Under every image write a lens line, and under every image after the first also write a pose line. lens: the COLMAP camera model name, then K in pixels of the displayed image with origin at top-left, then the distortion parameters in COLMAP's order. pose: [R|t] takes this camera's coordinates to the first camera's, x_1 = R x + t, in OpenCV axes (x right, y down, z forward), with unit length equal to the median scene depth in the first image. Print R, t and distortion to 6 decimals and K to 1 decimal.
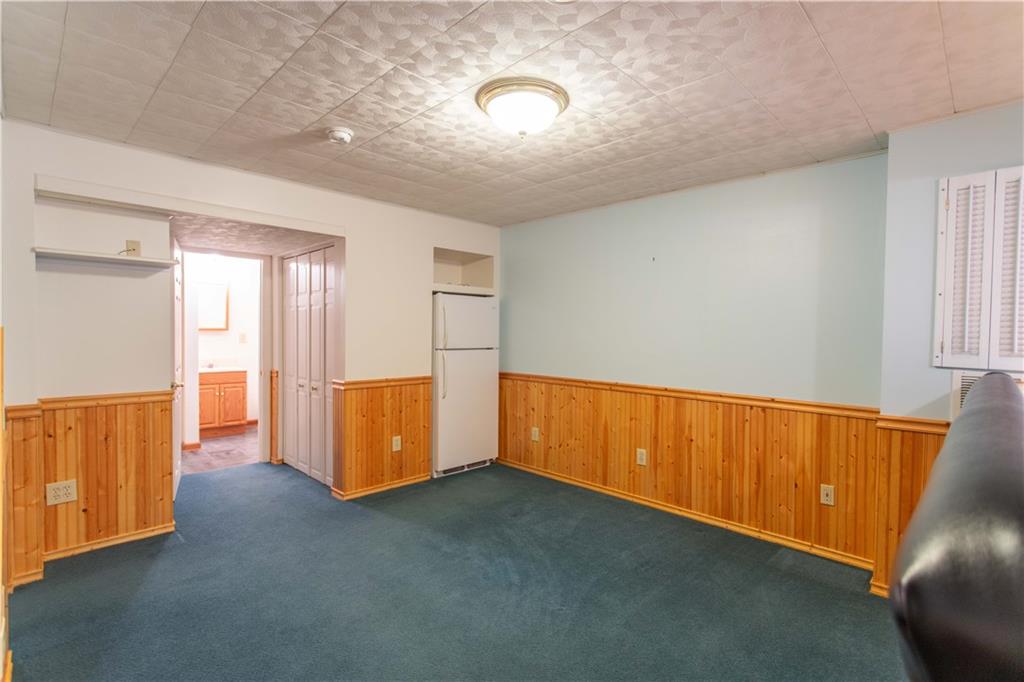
lens RADIAL K [[484.3, 0, 514.2], [0, 484.3, 340.1], [0, 0, 1]] dist [-0.000974, 0.002636]
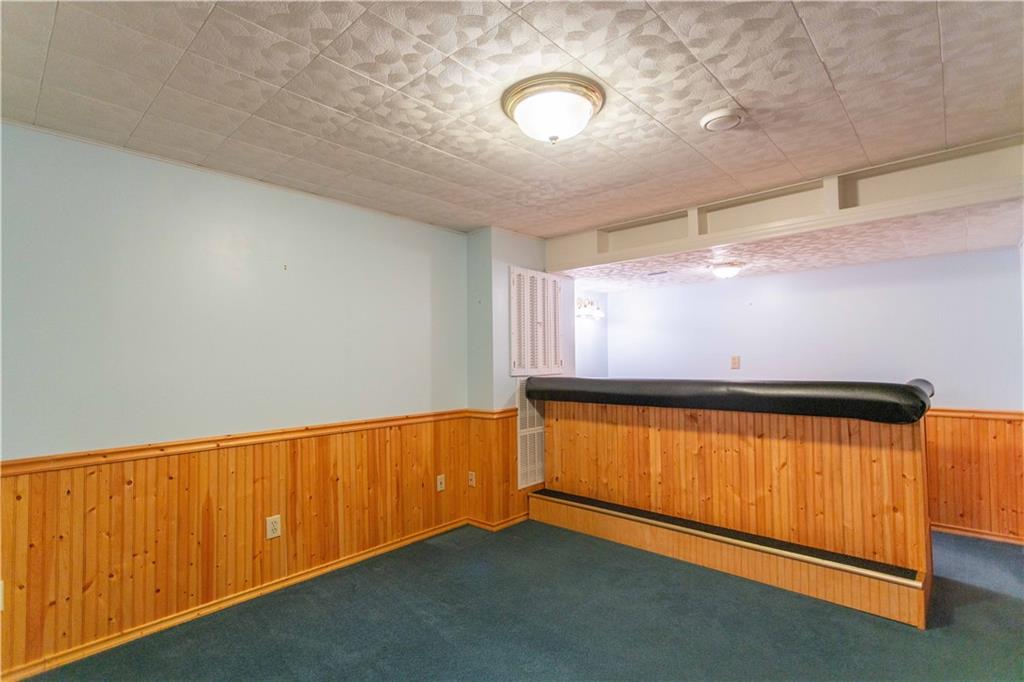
lens RADIAL K [[484.3, 0, 513.1], [0, 484.3, 341.0], [0, 0, 1]] dist [-0.000974, 0.002636]
pose [[-0.034242, 0.020696, 0.999199, -0.564572], [0.026241, 0.999460, -0.019802, -0.023659], [-0.999069, 0.025541, -0.034766, 0.727292]]
